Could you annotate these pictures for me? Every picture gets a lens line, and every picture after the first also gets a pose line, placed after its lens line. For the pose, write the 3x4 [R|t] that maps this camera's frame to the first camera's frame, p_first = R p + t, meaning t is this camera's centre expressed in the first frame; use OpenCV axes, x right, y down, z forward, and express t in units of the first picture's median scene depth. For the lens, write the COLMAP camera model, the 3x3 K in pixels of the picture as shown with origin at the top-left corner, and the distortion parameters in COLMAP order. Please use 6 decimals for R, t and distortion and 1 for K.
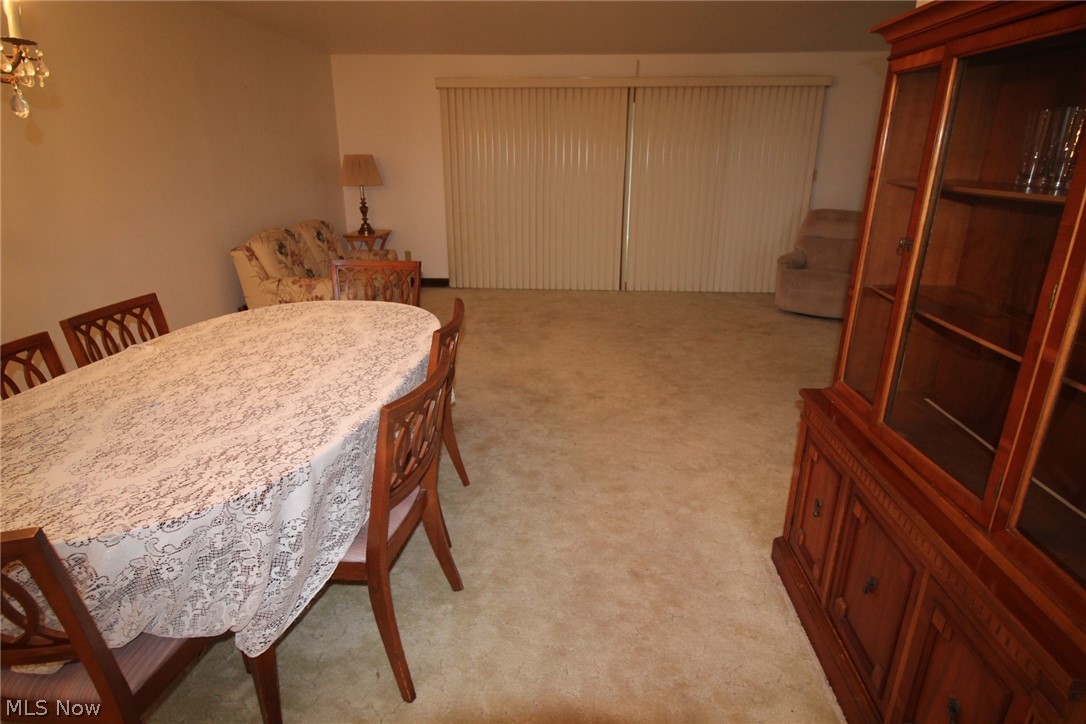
lens RADIAL K [[603.8, 0, 543.0], [0, 603.8, 362.0], [0, 0, 1]] dist [0.024459, -0.020429]
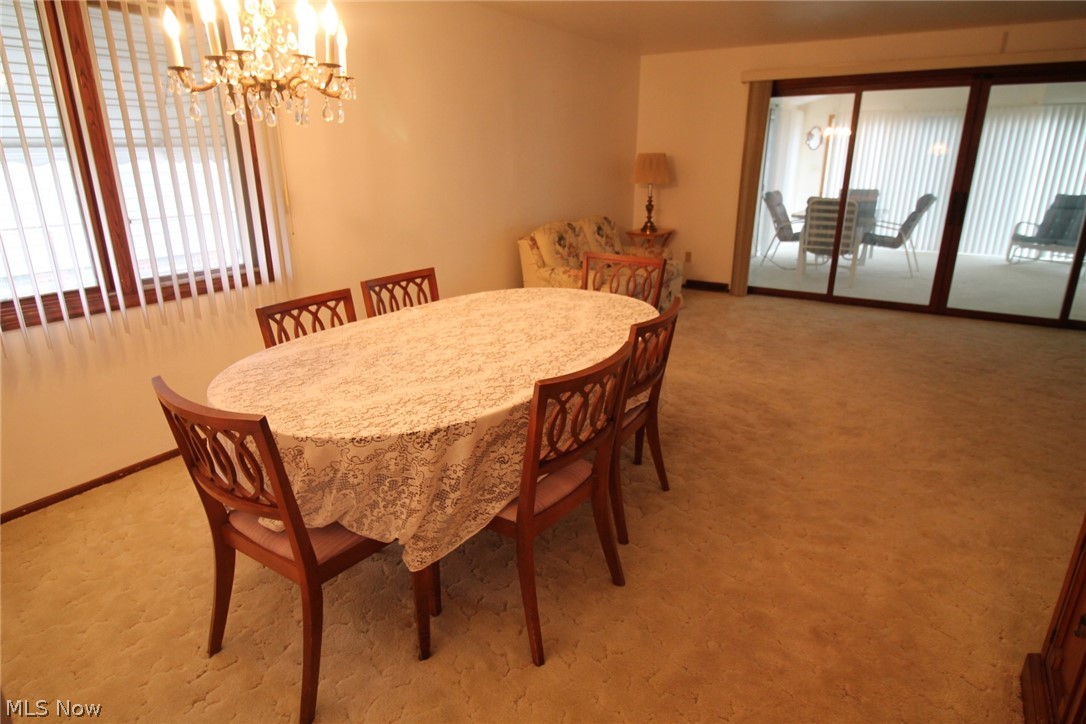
lens RADIAL K [[630.9, 0, 543.0], [0, 630.9, 362.0], [0, 0, 1]] dist [0.016717, -0.001261]
pose [[0.874383, 0.148639, -0.461910, 0.217121], [-0.154978, 0.987616, 0.024438, 0.010119], [0.459822, 0.050218, 0.886590, 0.002497]]
